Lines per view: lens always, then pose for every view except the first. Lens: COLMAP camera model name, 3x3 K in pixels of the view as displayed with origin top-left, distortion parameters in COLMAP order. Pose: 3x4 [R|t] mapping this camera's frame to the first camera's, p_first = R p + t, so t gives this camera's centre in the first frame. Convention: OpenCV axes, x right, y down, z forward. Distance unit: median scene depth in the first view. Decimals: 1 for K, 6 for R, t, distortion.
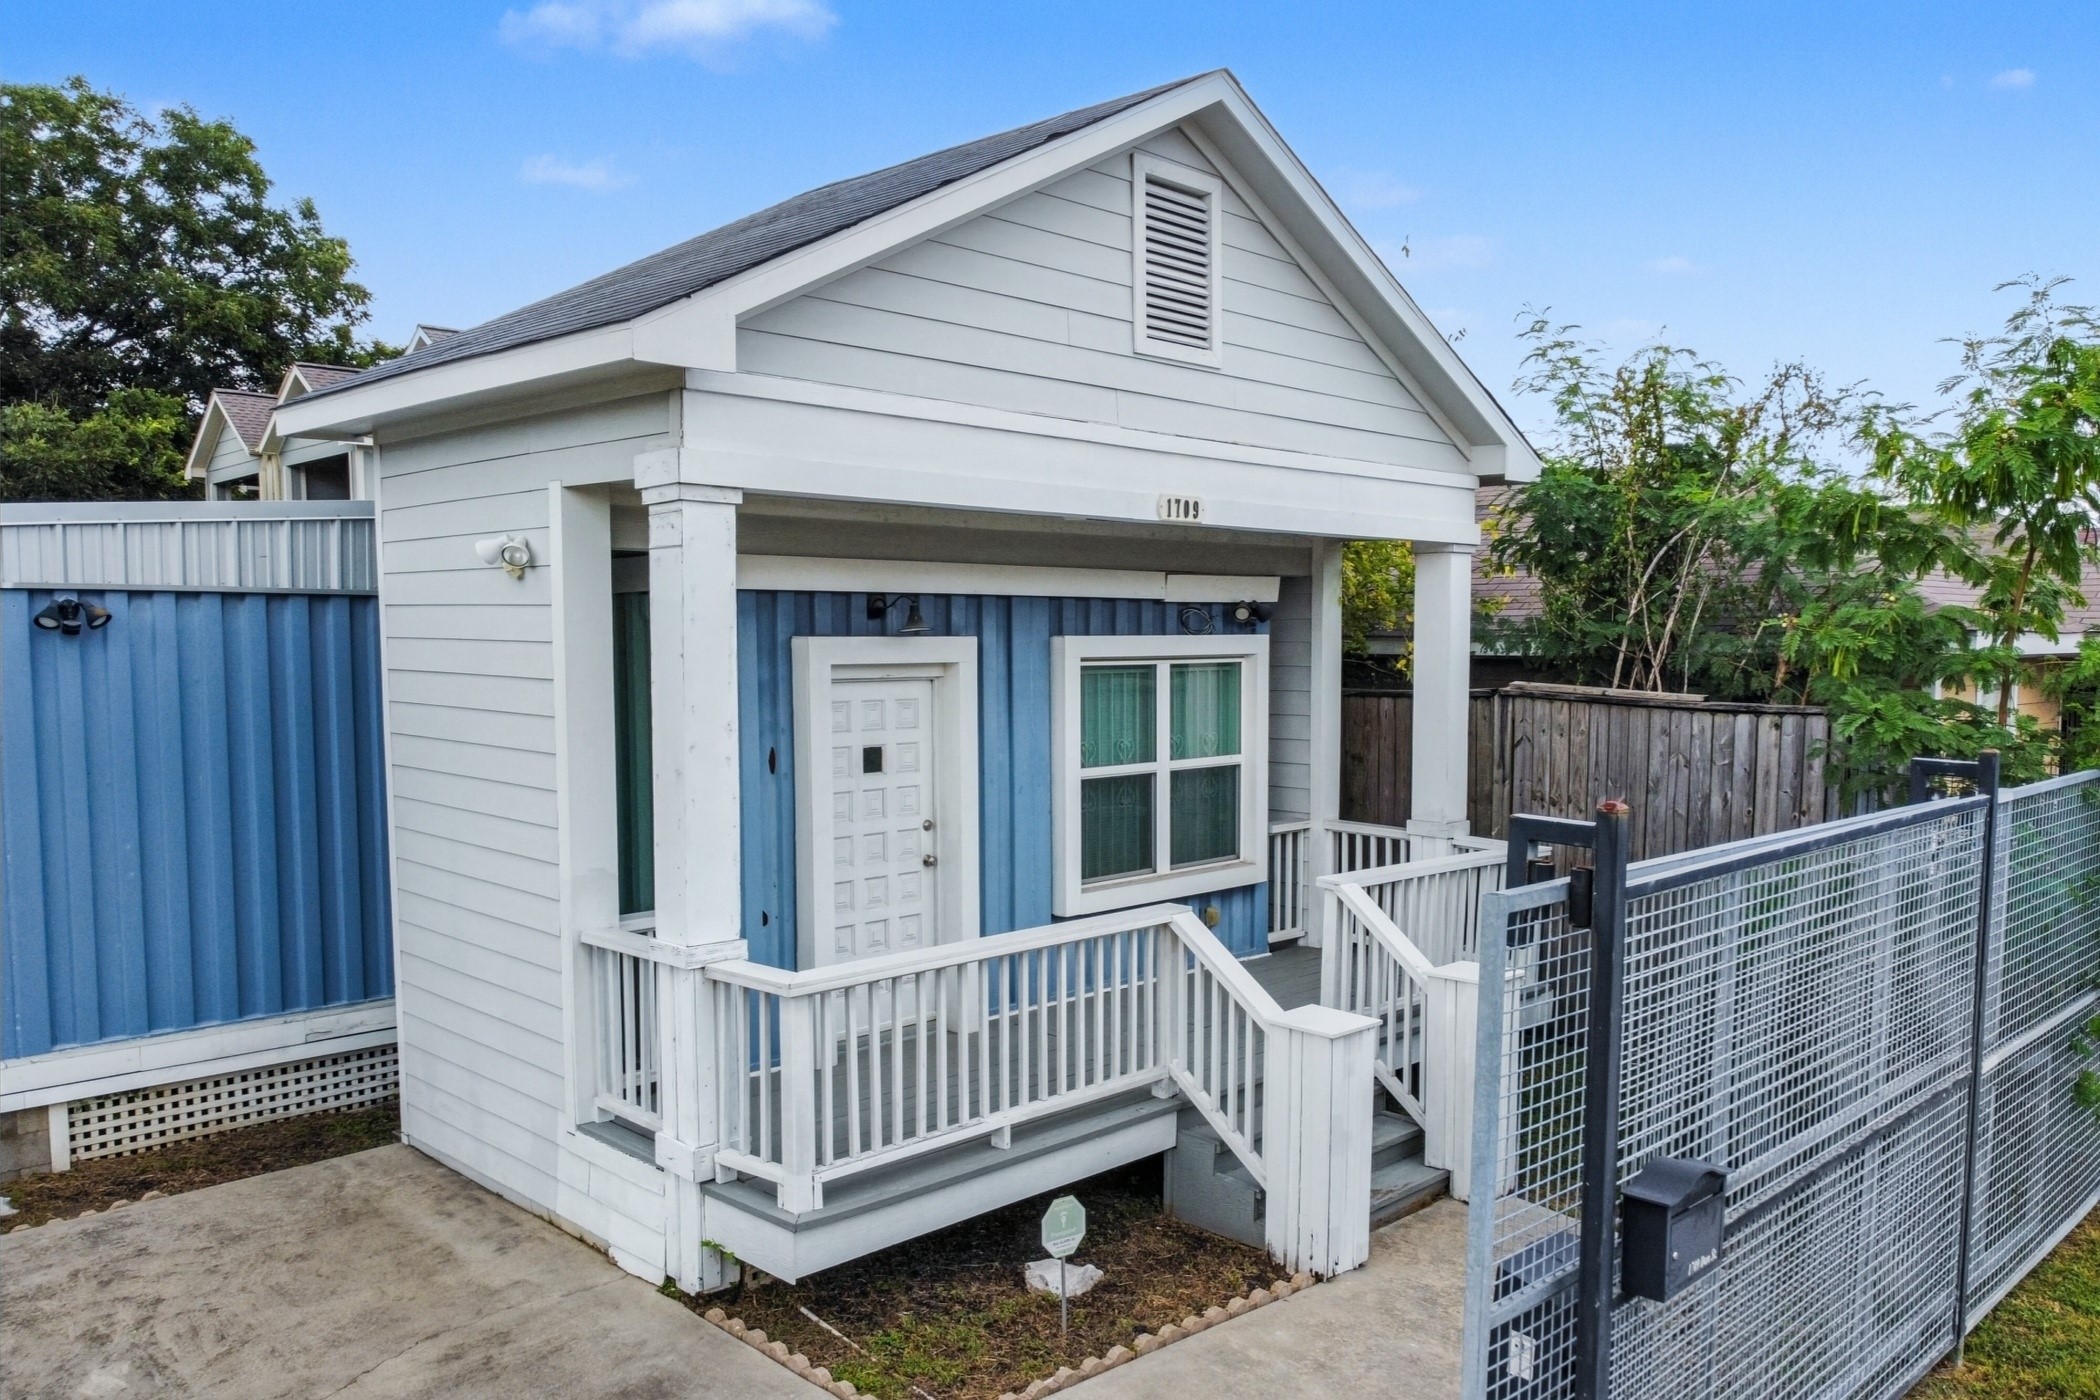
lens RADIAL K [[1590.0, 0, 1062.2], [0, 1590.0, 720.6], [0, 0, 1]] dist [-0.009994, 0.000620]
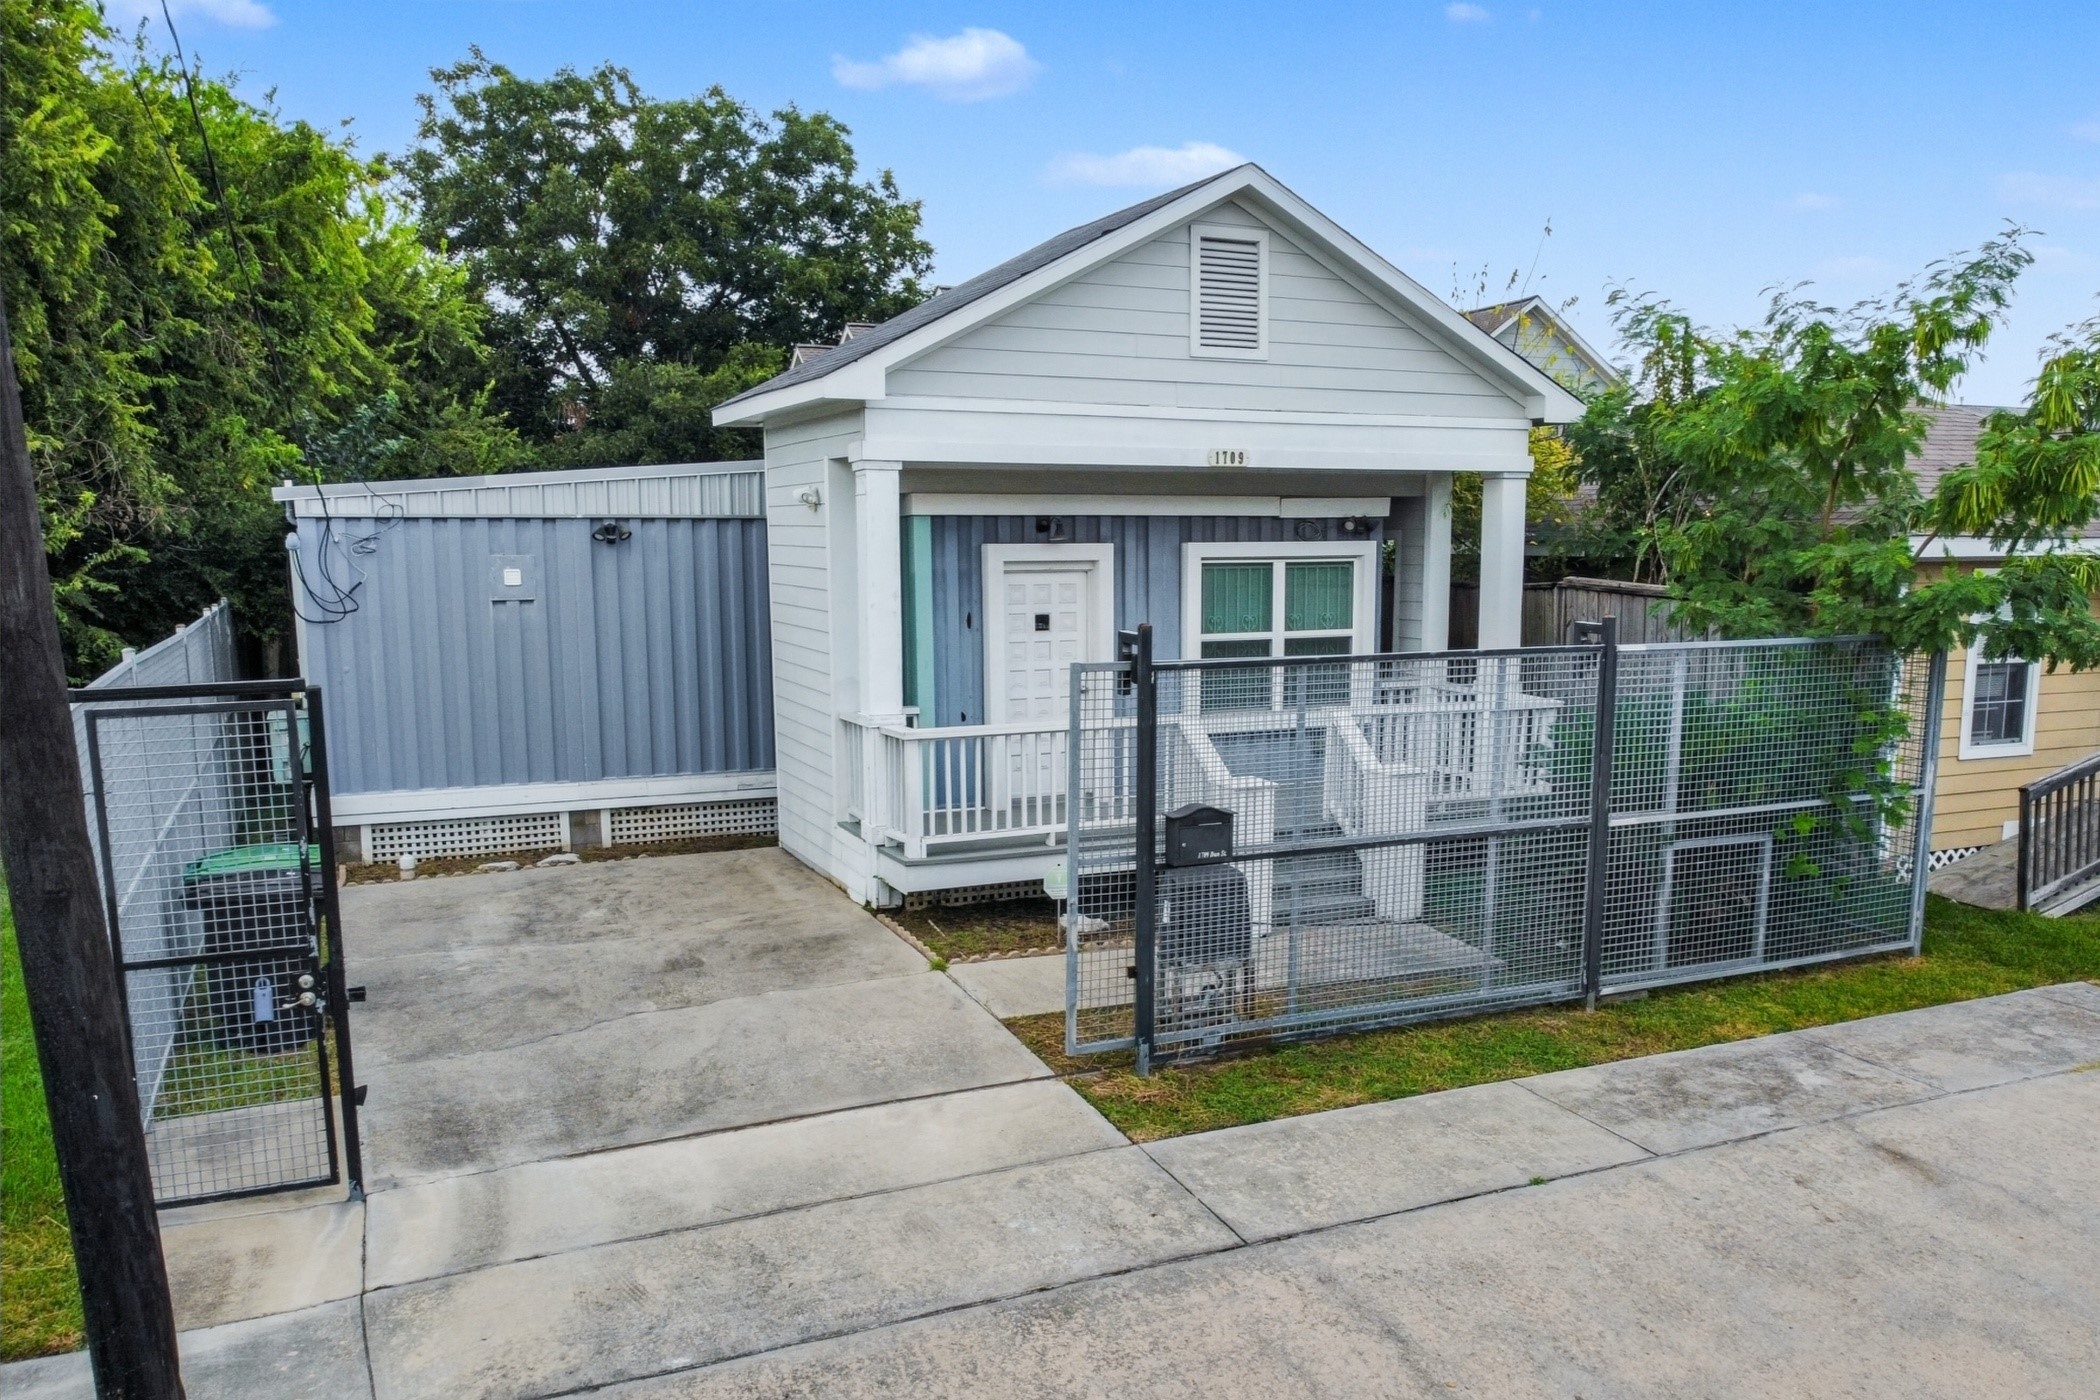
lens RADIAL K [[1590.0, 0, 1044.0], [0, 1590.0, 712.1], [0, 0, 1]] dist [-0.009994, 0.000620]
pose [[0.932264, 0.035242, -0.360059, 0.439588], [-0.015858, 0.998268, 0.056650, 0.023499], [0.361432, -0.047103, 0.931208, -0.452905]]
